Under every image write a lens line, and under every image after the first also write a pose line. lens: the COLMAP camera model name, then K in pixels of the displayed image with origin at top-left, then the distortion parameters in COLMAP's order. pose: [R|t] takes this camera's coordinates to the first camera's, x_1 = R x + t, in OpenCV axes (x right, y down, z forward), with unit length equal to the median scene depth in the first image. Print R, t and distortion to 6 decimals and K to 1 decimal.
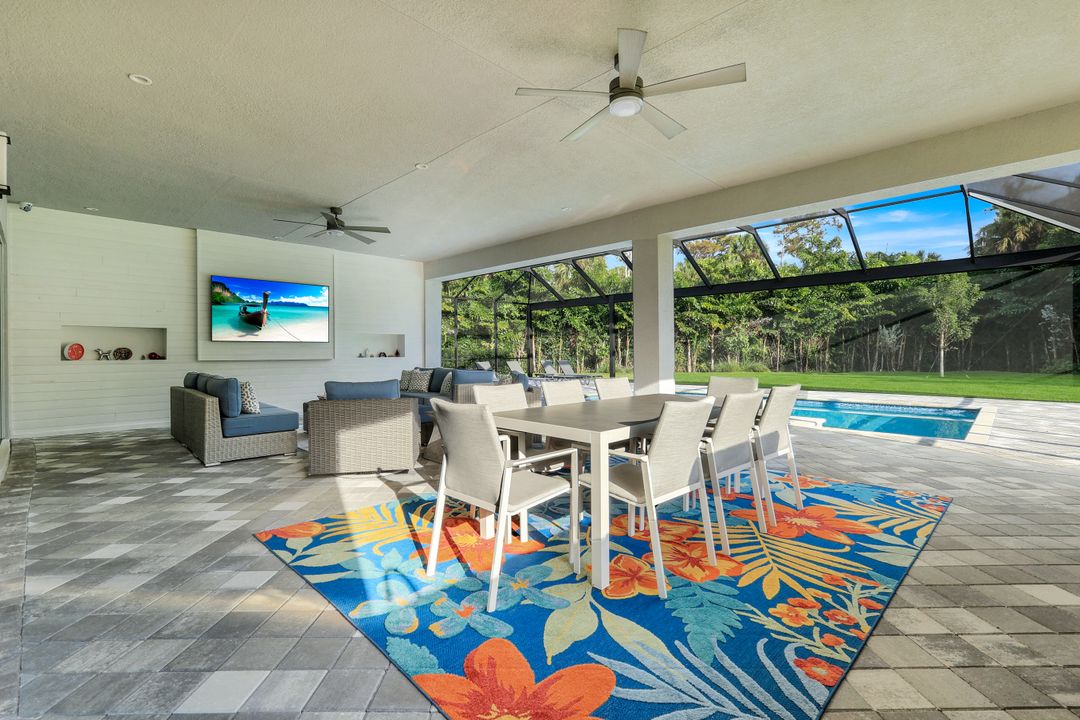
lens RADIAL K [[479.7, 0, 545.0], [0, 479.7, 371.3], [0, 0, 1]] dist [0.003832, 0.000269]
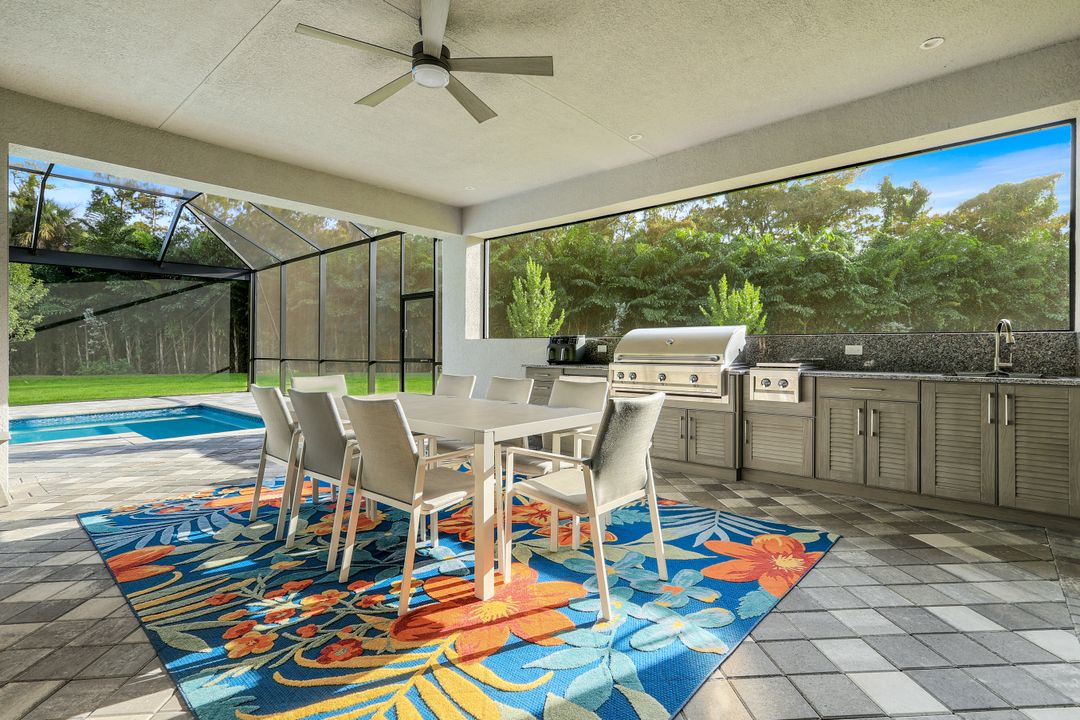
lens RADIAL K [[510.1, 0, 541.5], [0, 510.1, 356.5], [0, 0, 1]] dist [0.001657, -0.000249]
pose [[-0.060070, -0.008750, 0.998156, -0.269670], [0.047048, 0.998825, 0.011588, -0.006591], [-0.997085, 0.047658, -0.059588, 0.287489]]
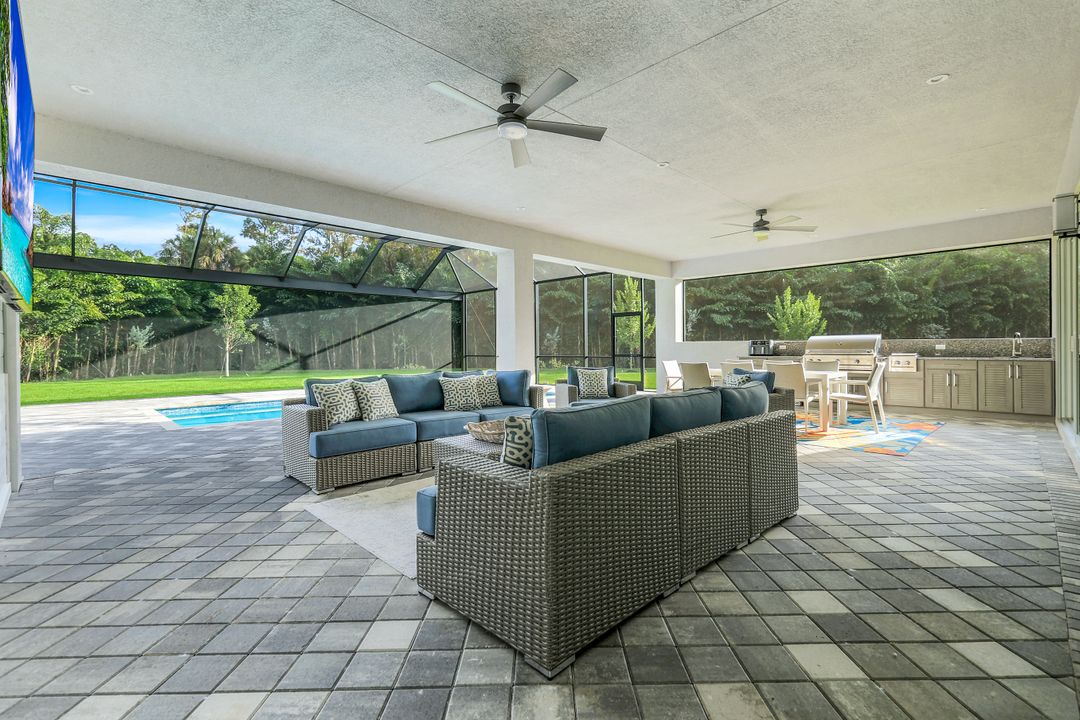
lens RADIAL K [[479.7, 0, 547.5], [0, 479.7, 351.8], [0, 0, 1]] dist [0.003832, 0.000269]
pose [[0.000023, -0.000073, 1.000000, -0.619191], [0.050771, 0.998710, 0.000072, -0.018811], [-0.998710, 0.050771, 0.000026, 0.614833]]
